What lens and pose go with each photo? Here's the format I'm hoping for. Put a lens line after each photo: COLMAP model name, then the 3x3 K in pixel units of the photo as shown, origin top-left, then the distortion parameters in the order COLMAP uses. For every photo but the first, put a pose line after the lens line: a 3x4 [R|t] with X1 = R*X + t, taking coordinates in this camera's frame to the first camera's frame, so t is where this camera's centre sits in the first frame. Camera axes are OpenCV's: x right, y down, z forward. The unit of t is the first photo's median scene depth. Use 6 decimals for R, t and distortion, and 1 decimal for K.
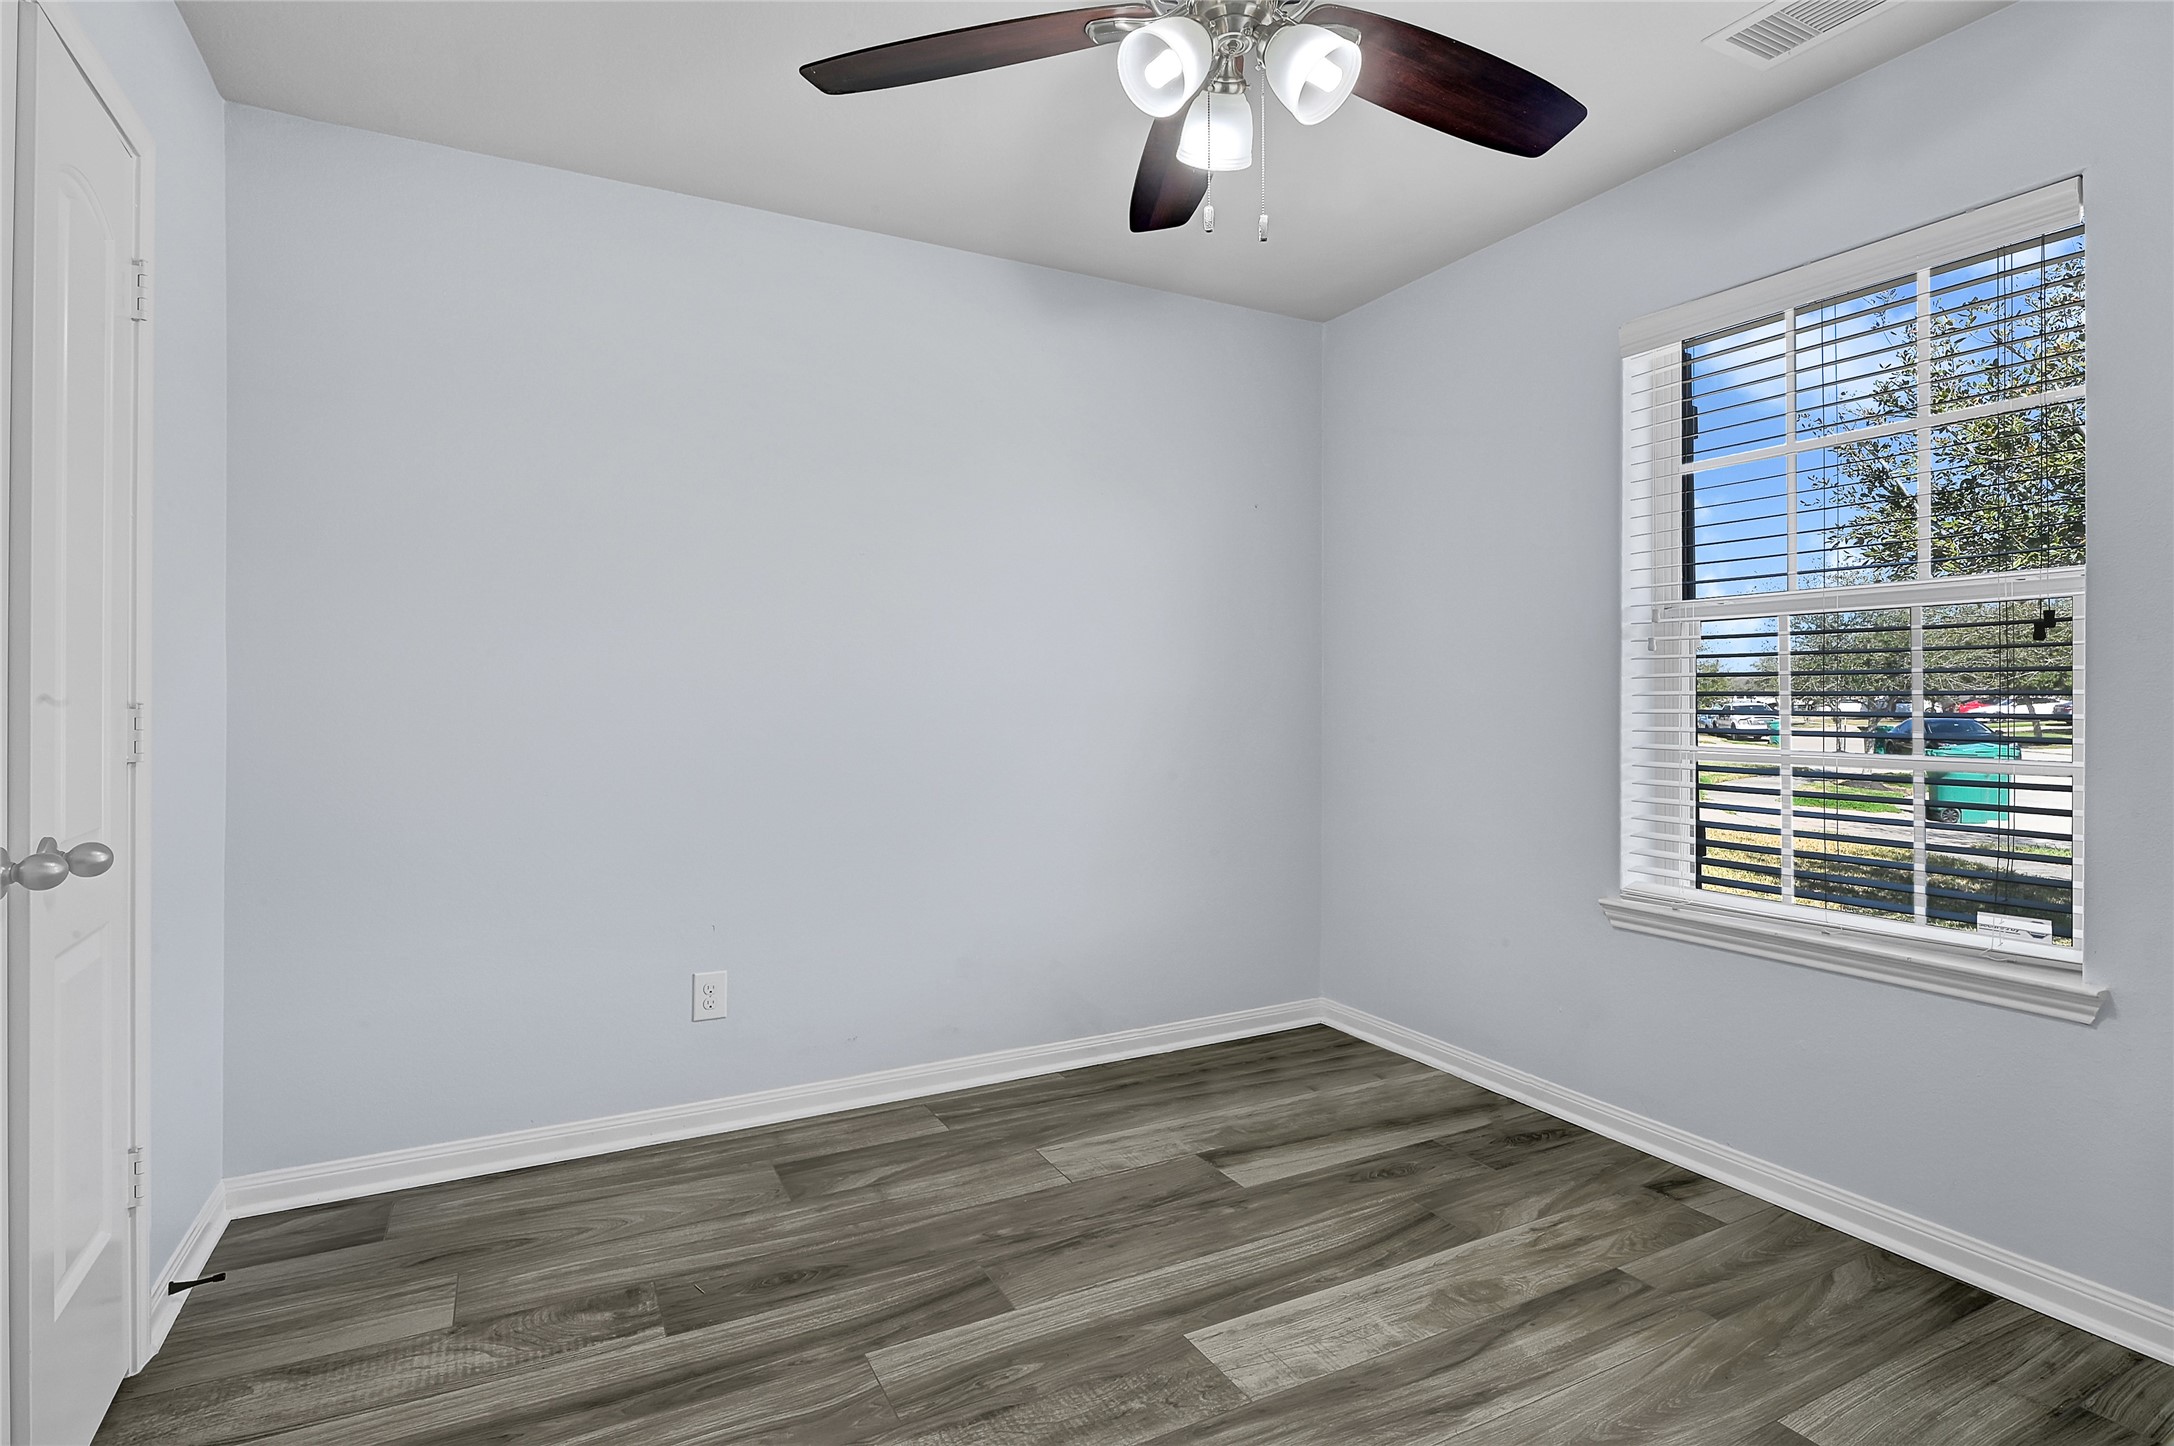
lens RADIAL K [[1073.8, 0, 1082.6], [0, 1073.8, 708.1], [0, 0, 1]] dist [-0.005939, -0.001436]
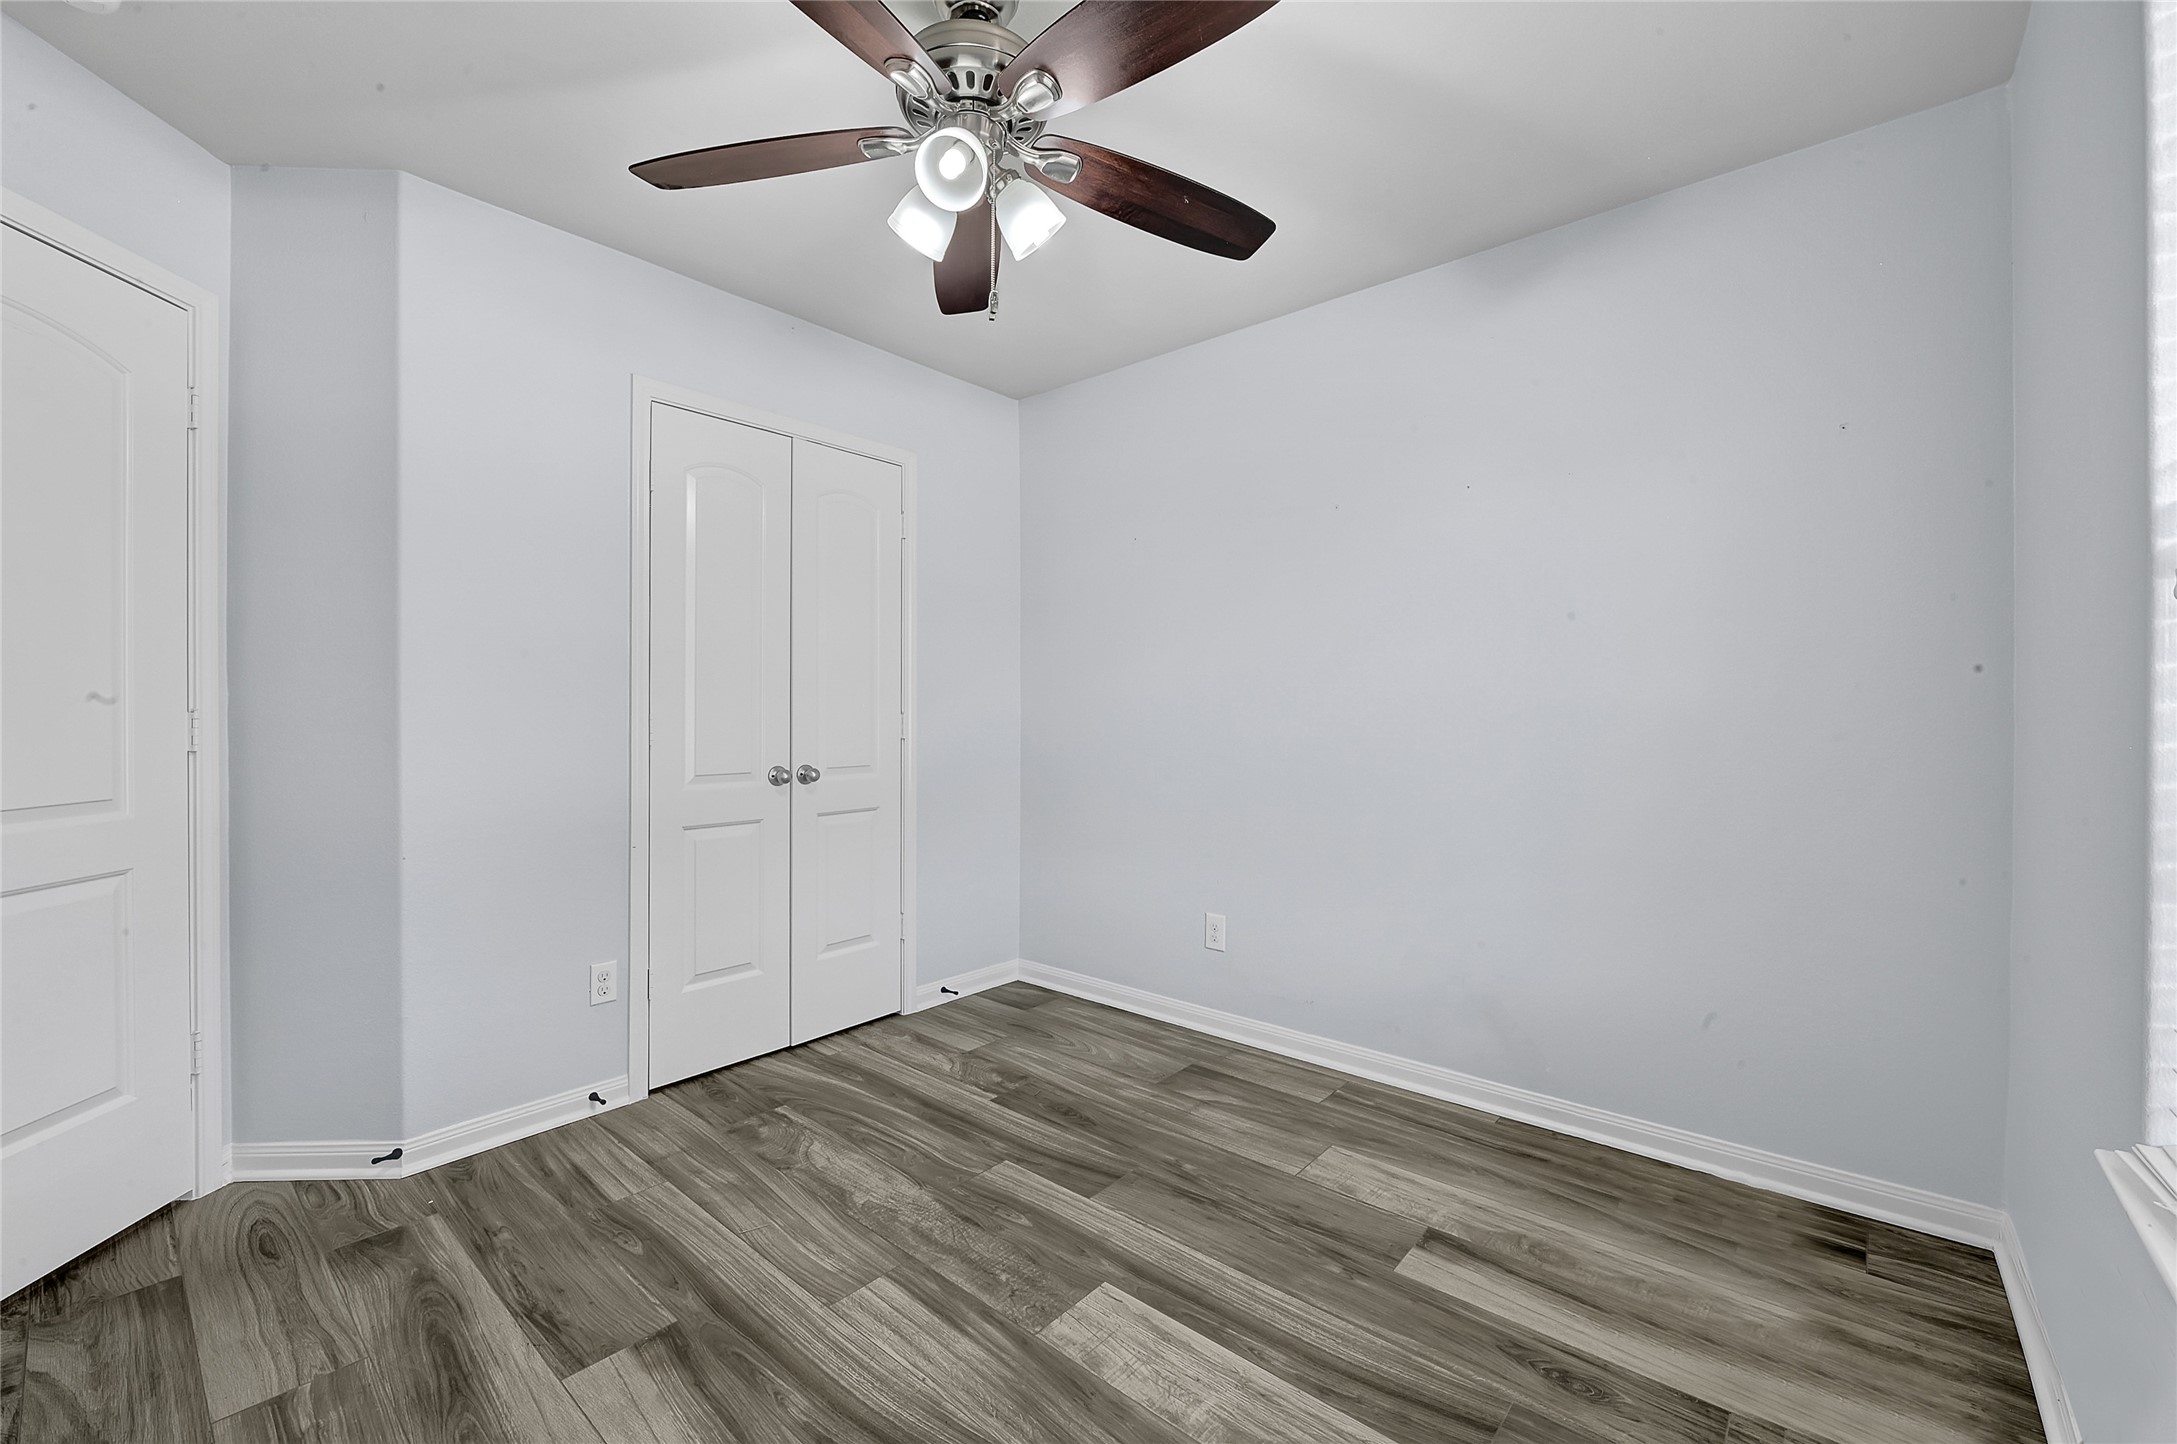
lens RADIAL K [[926.1, 0, 1092.7], [0, 926.1, 715.3], [0, 0, 1]] dist [-0.007693, -0.000654]
pose [[0.351056, 0.005918, -0.936336, 0.832753], [-0.010195, 0.999945, 0.002498, -0.005278], [0.936299, 0.008669, 0.351097, 0.545627]]
